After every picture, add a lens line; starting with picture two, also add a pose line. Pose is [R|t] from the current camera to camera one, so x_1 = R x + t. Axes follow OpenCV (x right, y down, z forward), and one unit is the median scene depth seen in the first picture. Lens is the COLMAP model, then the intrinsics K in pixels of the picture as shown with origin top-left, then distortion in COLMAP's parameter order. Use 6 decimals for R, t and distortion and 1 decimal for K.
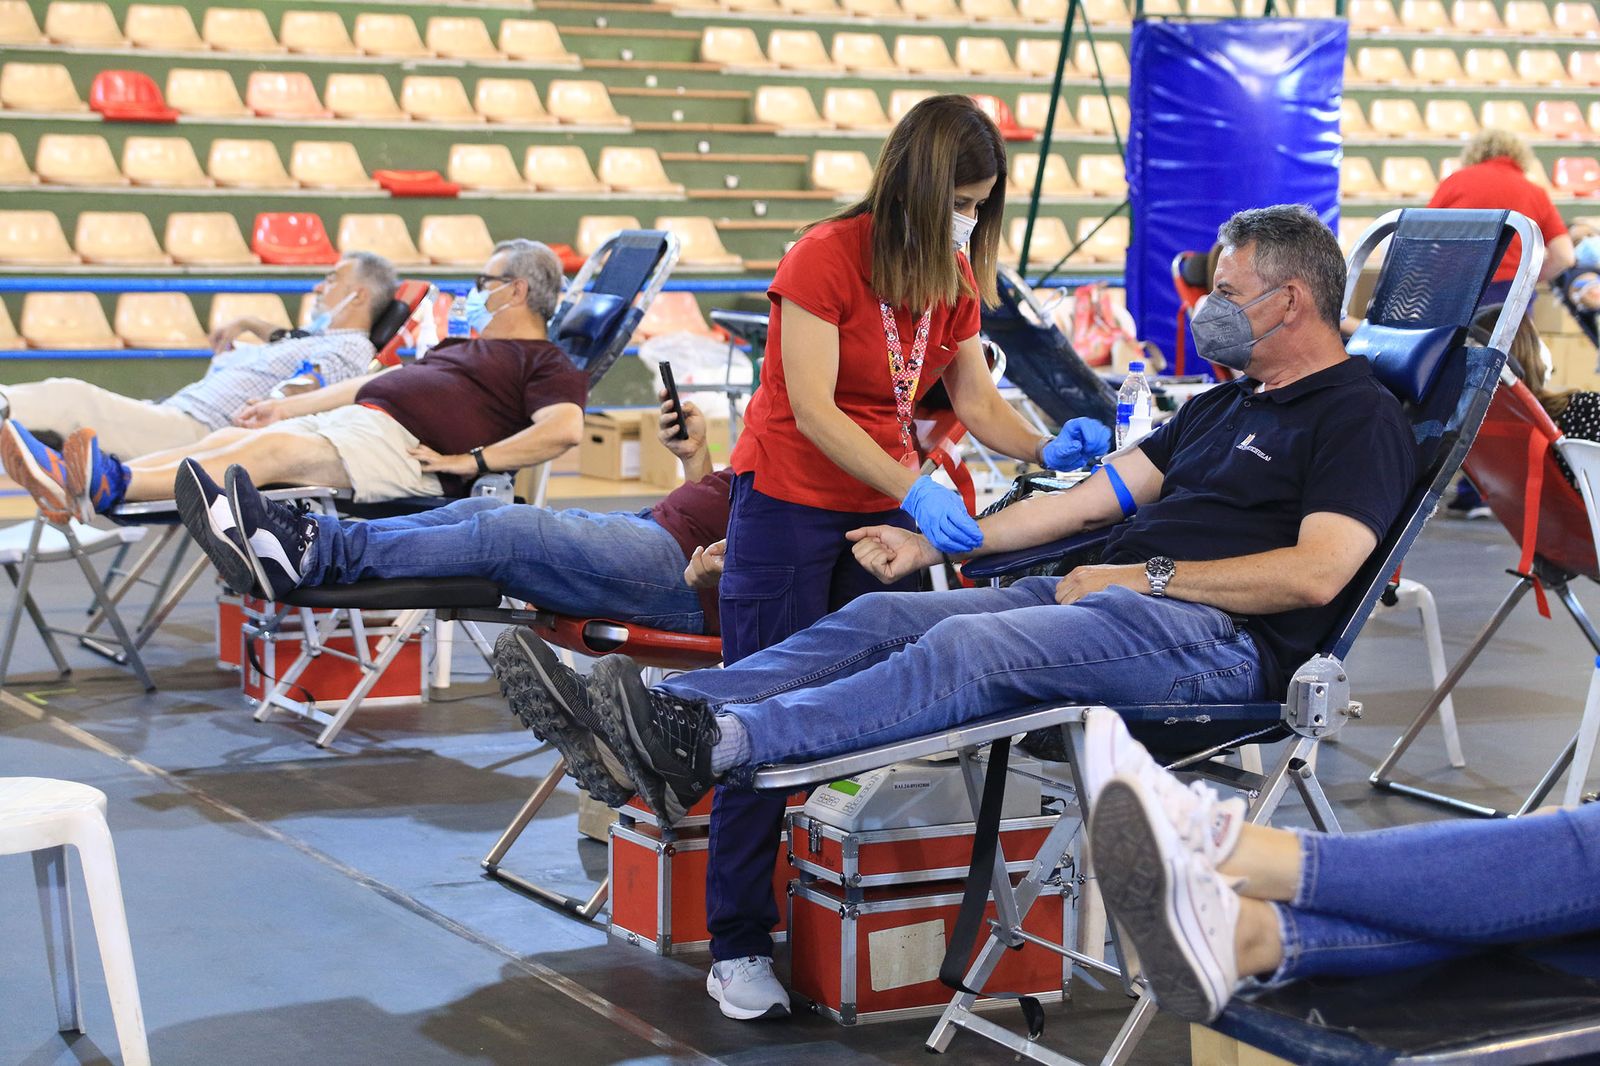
lens RADIAL K [[3539.7, 0, 800.0], [0, 3539.7, 533.0], [0, 0, 1]] dist [0.200066, 0.483087]
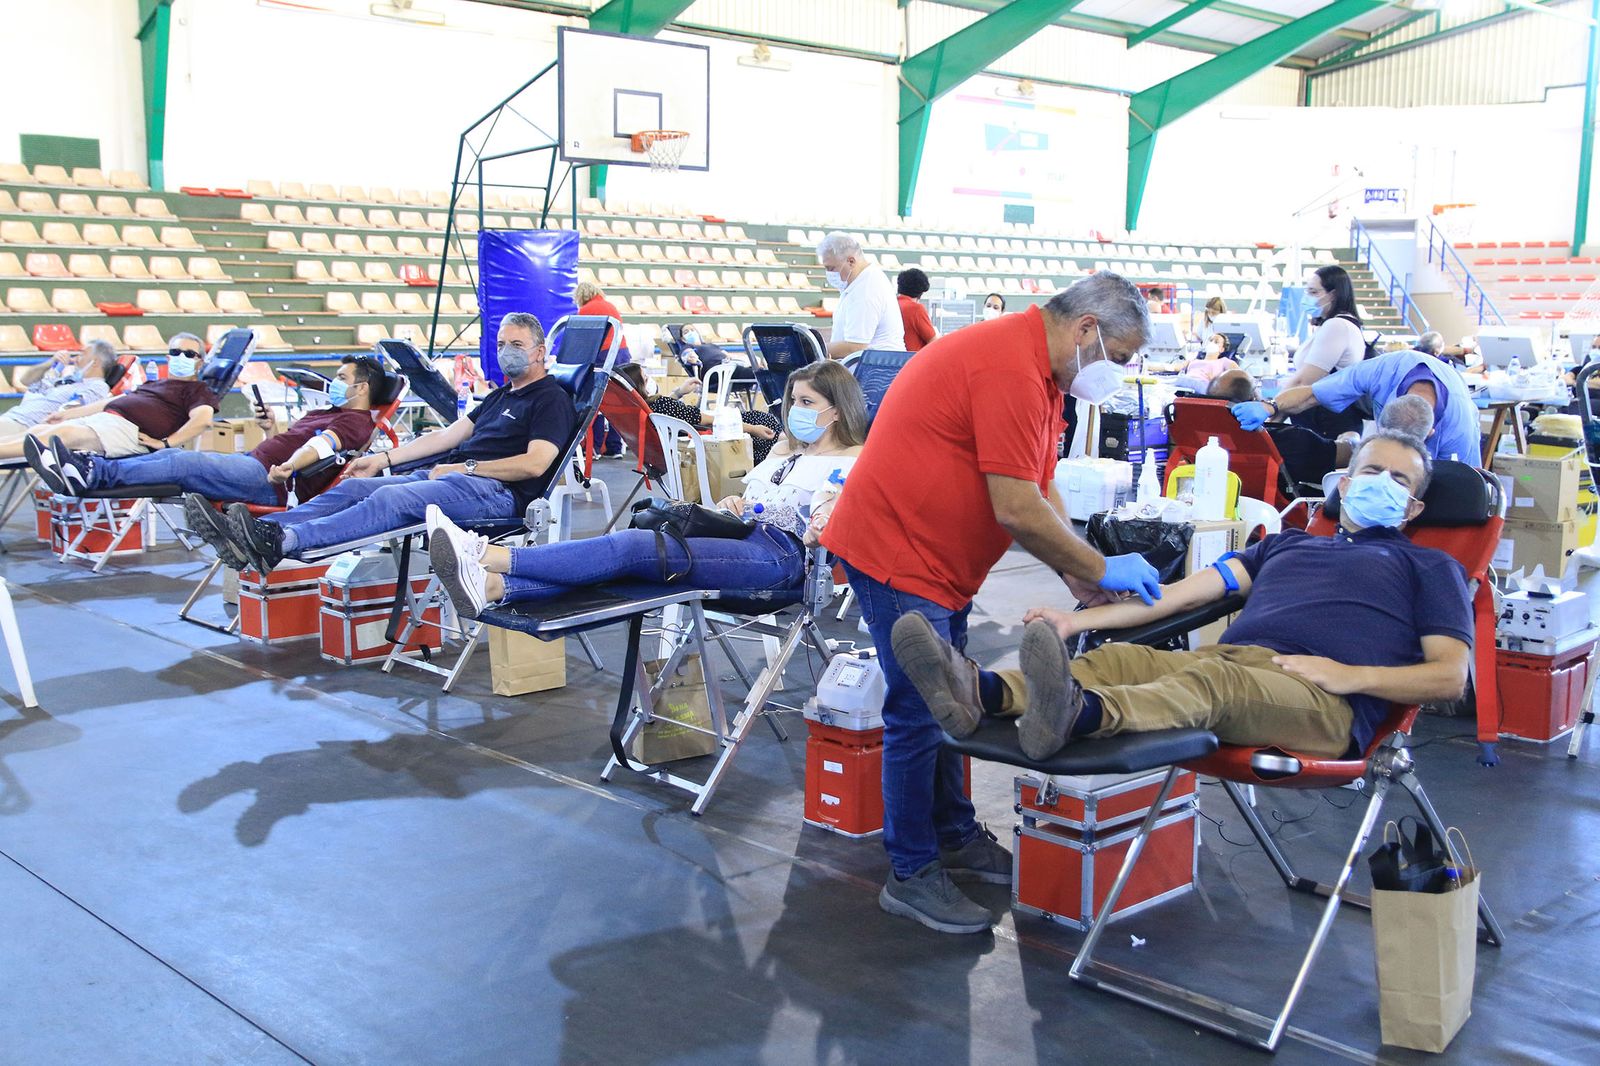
lens RADIAL K [[1771.8, 0, 800.0], [0, 1771.8, 548.9], [0, 0, 1]] dist [0.001531, 0.036884]
pose [[0.966460, -0.040786, 0.253558, 0.005462], [0.031320, 0.998658, 0.041257, 0.015071], [-0.254900, -0.031932, 0.966440, -0.139007]]
